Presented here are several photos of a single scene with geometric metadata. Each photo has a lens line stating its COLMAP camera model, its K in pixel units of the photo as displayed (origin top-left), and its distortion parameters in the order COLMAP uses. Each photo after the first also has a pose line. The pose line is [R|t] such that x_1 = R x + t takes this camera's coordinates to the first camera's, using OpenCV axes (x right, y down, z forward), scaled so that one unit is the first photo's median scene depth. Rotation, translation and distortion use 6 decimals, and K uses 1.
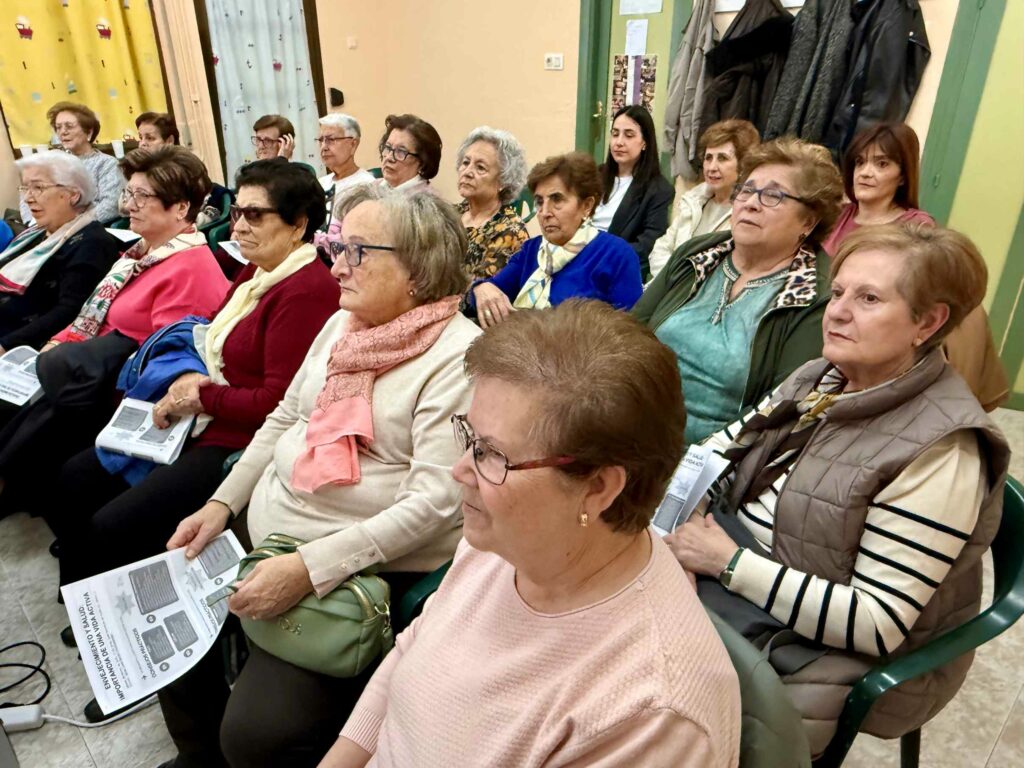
lens RADIAL K [[701.8, 0, 511.0], [0, 701.8, 399.7], [0, 0, 1]] dist [0.002038, -0.001587]
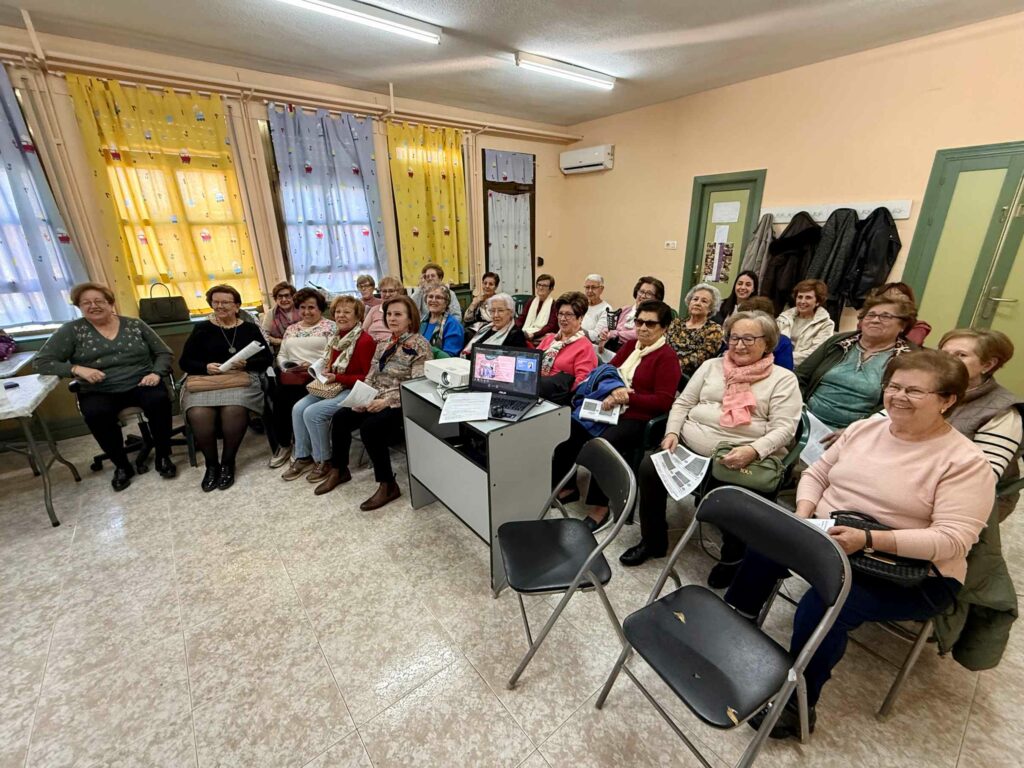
lens RADIAL K [[443.2, 0, 514.7], [0, 443.2, 389.5], [0, 0, 1]] dist [-0.001099, 0.000575]
pose [[0.996302, 0.023057, -0.082769, -0.442993], [-0.031758, 0.993923, -0.105393, 0.088866], [0.079836, 0.107631, 0.990980, -0.330143]]
